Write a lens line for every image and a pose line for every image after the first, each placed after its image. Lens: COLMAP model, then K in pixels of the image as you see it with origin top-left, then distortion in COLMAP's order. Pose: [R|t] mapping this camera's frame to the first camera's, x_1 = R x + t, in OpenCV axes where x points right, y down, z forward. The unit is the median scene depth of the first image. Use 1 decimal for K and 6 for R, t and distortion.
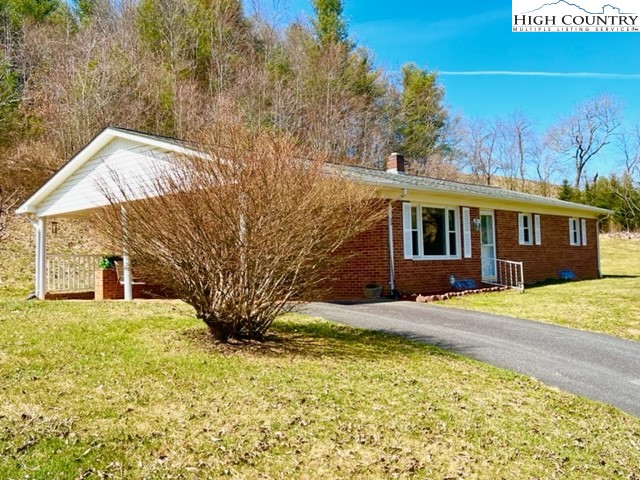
lens RADIAL K [[639.0, 0, 321.6], [0, 639.0, 240.0], [0, 0, 1]] dist [0.075290, 0.000000]
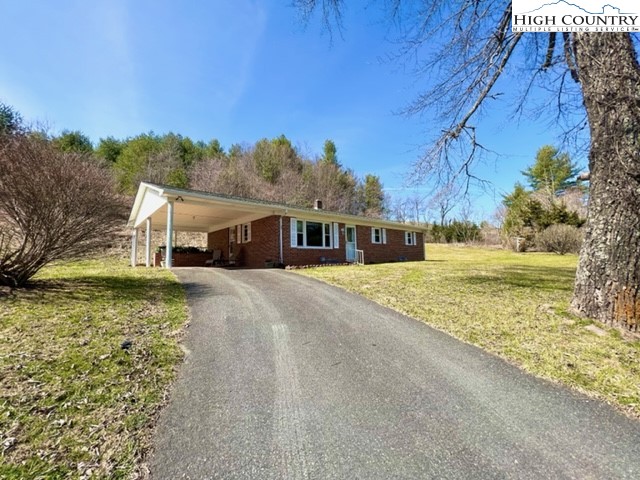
lens RADIAL K [[255.4, 0, 319.1], [0, 255.4, 238.2], [0, 0, 1]] dist [0.004020, -0.000037]
pose [[0.994286, 0.000574, -0.106747, 0.256314], [-0.005078, 0.999108, -0.041922, 0.029801], [0.106628, 0.042224, 0.993402, 0.215903]]
